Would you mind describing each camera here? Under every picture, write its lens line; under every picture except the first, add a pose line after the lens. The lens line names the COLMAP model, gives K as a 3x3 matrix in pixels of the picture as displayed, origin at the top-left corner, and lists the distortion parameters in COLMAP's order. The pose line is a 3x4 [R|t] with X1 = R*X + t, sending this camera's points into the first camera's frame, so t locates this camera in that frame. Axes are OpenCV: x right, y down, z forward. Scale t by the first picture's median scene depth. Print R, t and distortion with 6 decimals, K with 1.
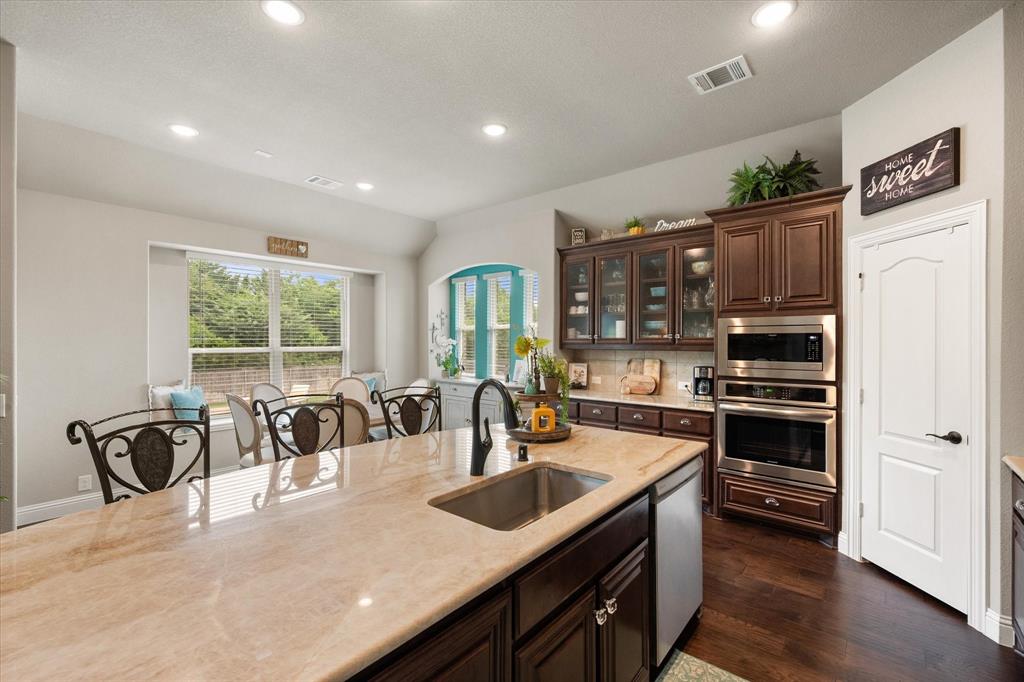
lens RADIAL K [[433.9, 0, 512.0], [0, 433.9, 341.0], [0, 0, 1]] dist [-0.039843, -0.000010]
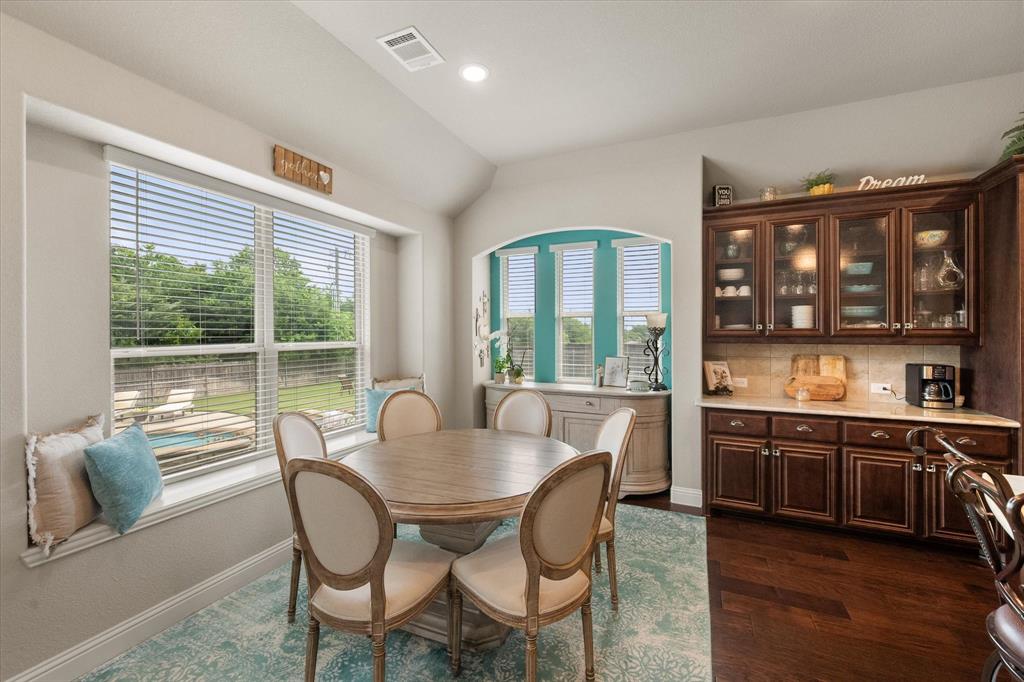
lens RADIAL K [[417.1, 0, 506.0], [0, 417.1, 332.2], [0, 0, 1]] dist [-0.000426, -0.013213]
pose [[0.965671, -0.000156, 0.259770, -0.409130], [0.001221, 0.999992, -0.003938, 0.002044], [-0.259767, 0.004120, 0.965663, 0.390870]]
